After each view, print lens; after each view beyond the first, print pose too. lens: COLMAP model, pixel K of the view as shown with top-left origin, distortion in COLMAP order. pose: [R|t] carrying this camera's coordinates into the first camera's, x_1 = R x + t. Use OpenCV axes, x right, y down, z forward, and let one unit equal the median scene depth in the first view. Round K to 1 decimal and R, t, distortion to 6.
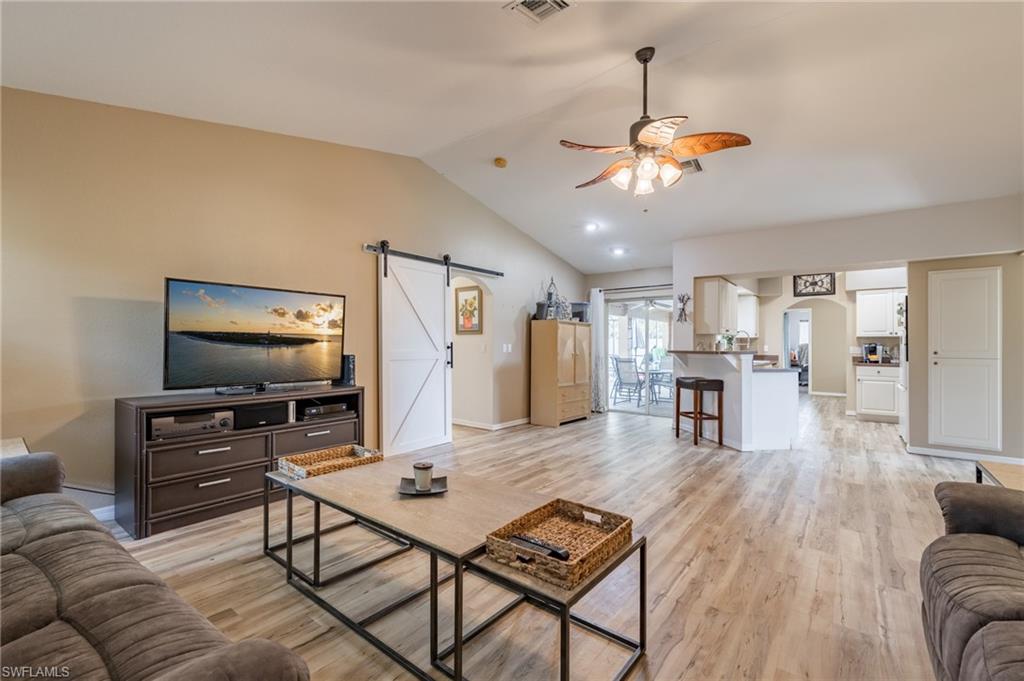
lens RADIAL K [[440.9, 0, 513.3], [0, 440.9, 342.6], [0, 0, 1]] dist [-0.002669, -0.001331]
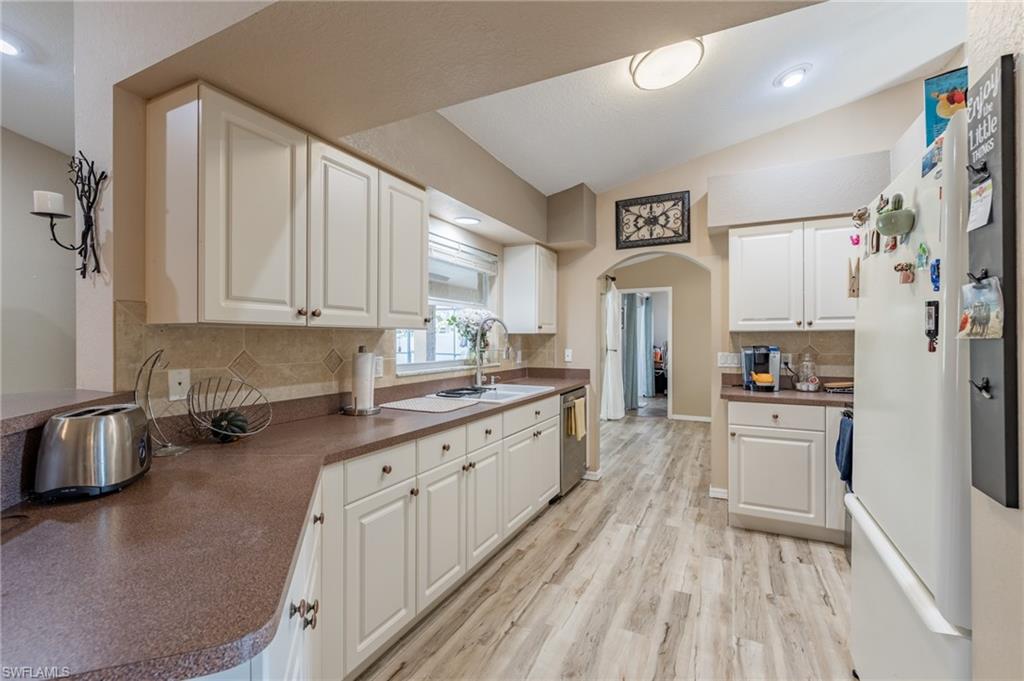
lens RADIAL K [[440.9, 0, 506.0], [0, 440.9, 342.7], [0, 0, 1]] dist [-0.002669, -0.001331]
pose [[0.983213, -0.008899, 0.182245, 0.568562], [0.005665, 0.999817, 0.018256, -0.013217], [-0.182374, -0.016917, 0.983084, 0.718603]]
